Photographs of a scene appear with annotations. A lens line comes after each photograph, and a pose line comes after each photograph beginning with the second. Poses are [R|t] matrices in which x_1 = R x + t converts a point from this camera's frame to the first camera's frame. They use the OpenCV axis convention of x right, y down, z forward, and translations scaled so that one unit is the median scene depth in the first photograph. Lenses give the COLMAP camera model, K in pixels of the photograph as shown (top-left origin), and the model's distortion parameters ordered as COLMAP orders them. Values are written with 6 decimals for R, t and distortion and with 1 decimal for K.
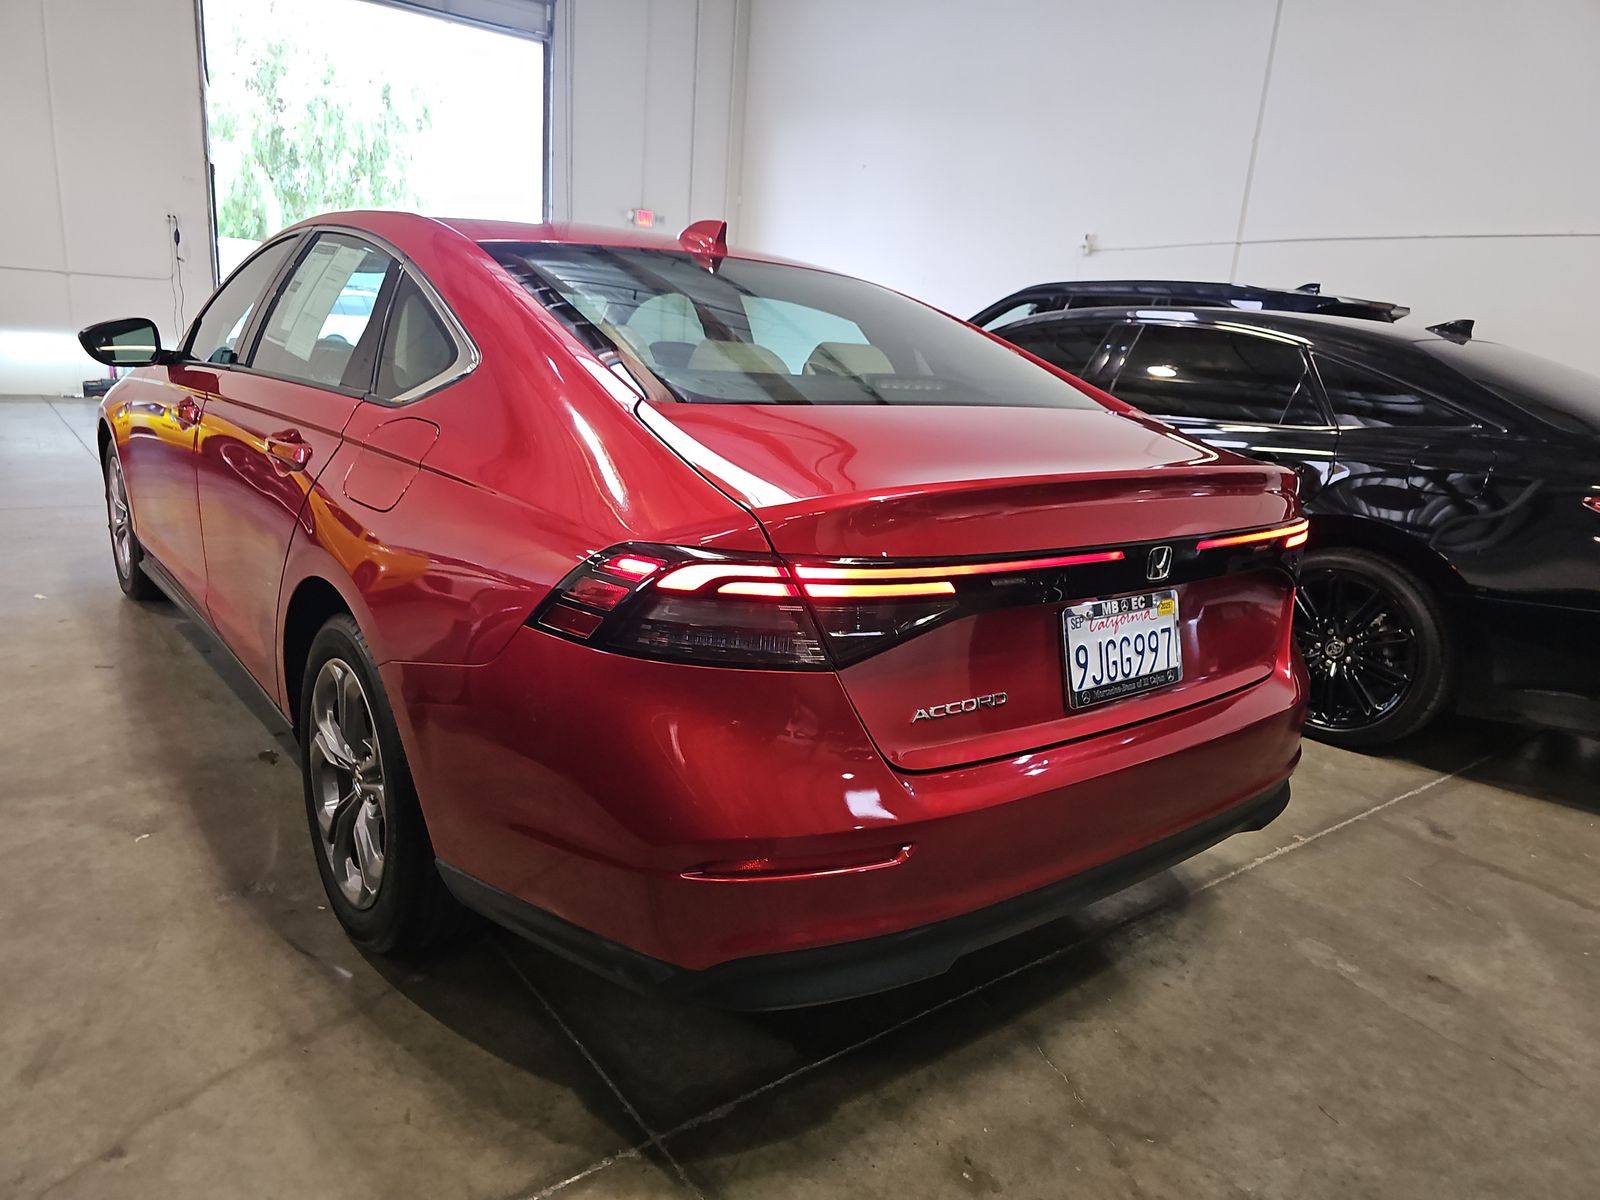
lens RADIAL K [[1067.2, 0, 800.0], [0, 1067.2, 600.0], [0, 0, 1]] dist [0.045386, -0.039382]
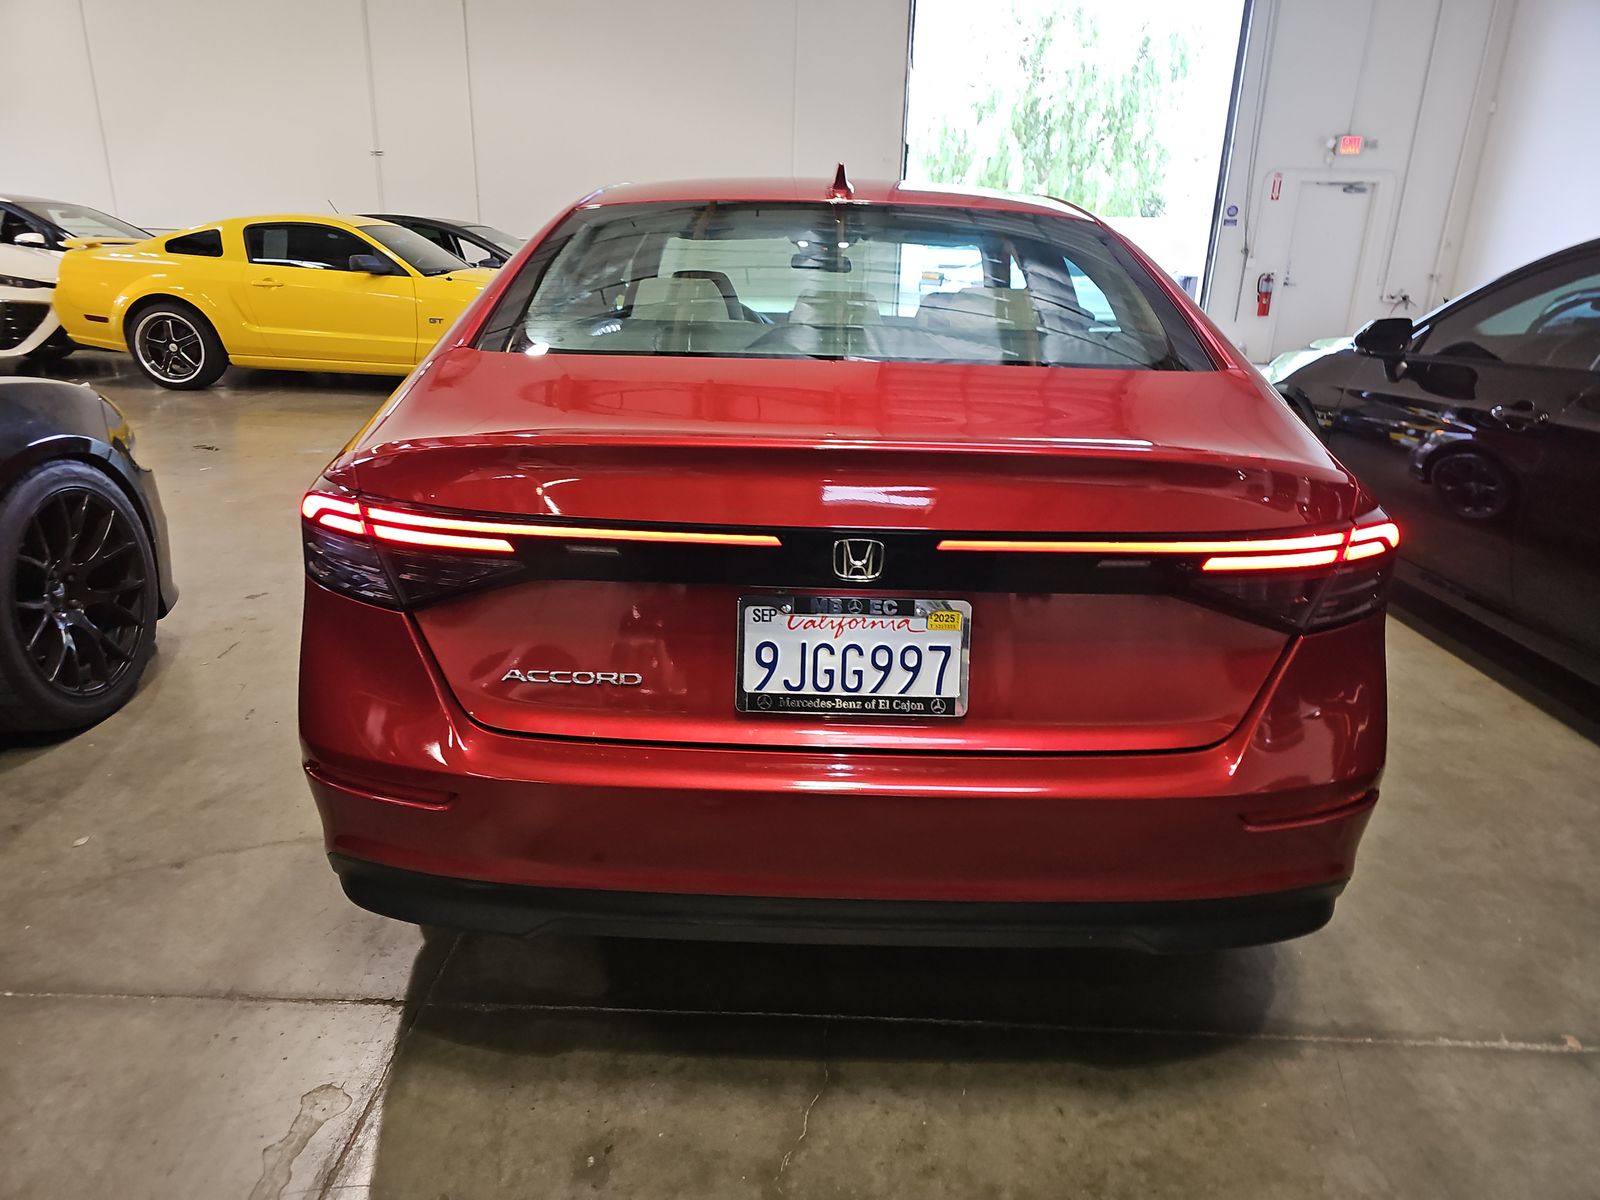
lens RADIAL K [[1062.1, 0, 800.0], [0, 1062.1, 600.0], [0, 0, 1]] dist [0.067569, -0.051587]
pose [[0.776295, 0.147078, -0.612972, 0.765544], [-0.123580, 0.989039, 0.080806, -0.060436], [0.618138, 0.013022, 0.785962, 0.325685]]
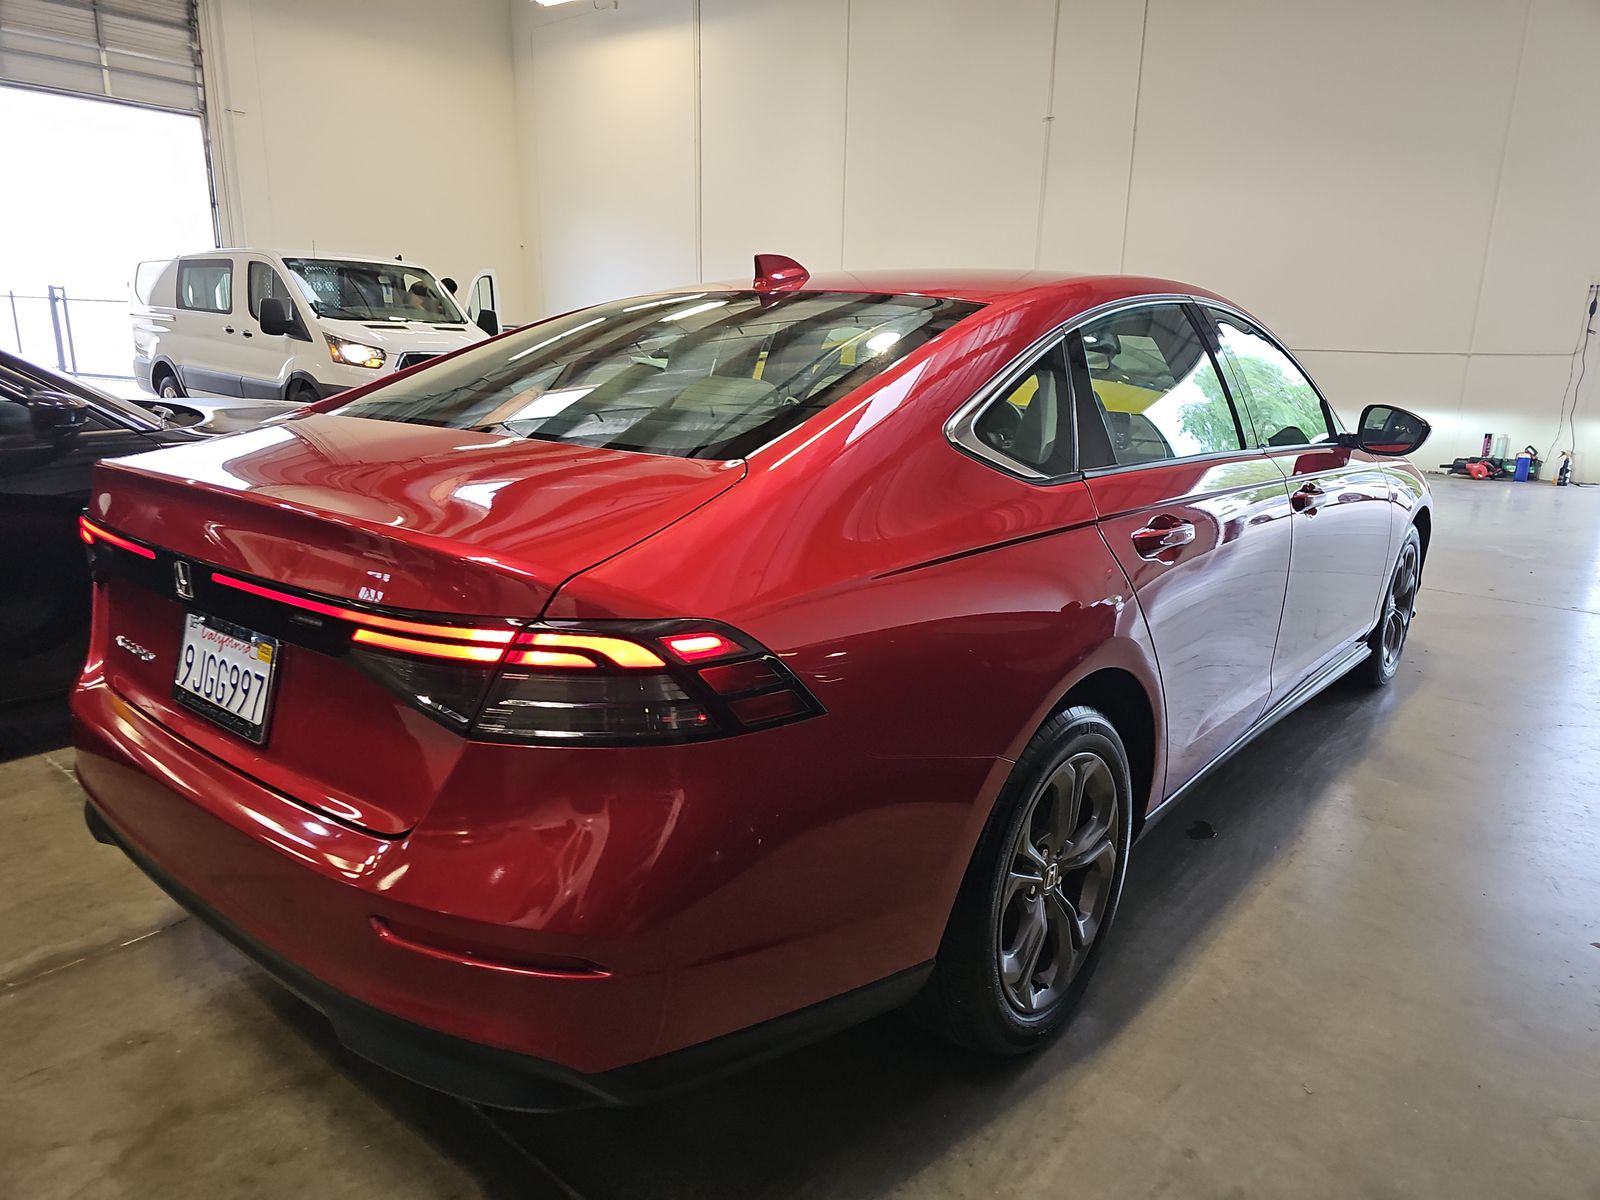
lens RADIAL K [[1067.2, 0, 800.0], [0, 1067.2, 600.0], [0, 0, 1]] dist [0.045386, -0.039382]
pose [[0.193390, 0.163516, -0.967400, 1.293232], [-0.239572, 0.964037, 0.115055, -0.242890], [0.951423, 0.209511, 0.225609, 1.247079]]
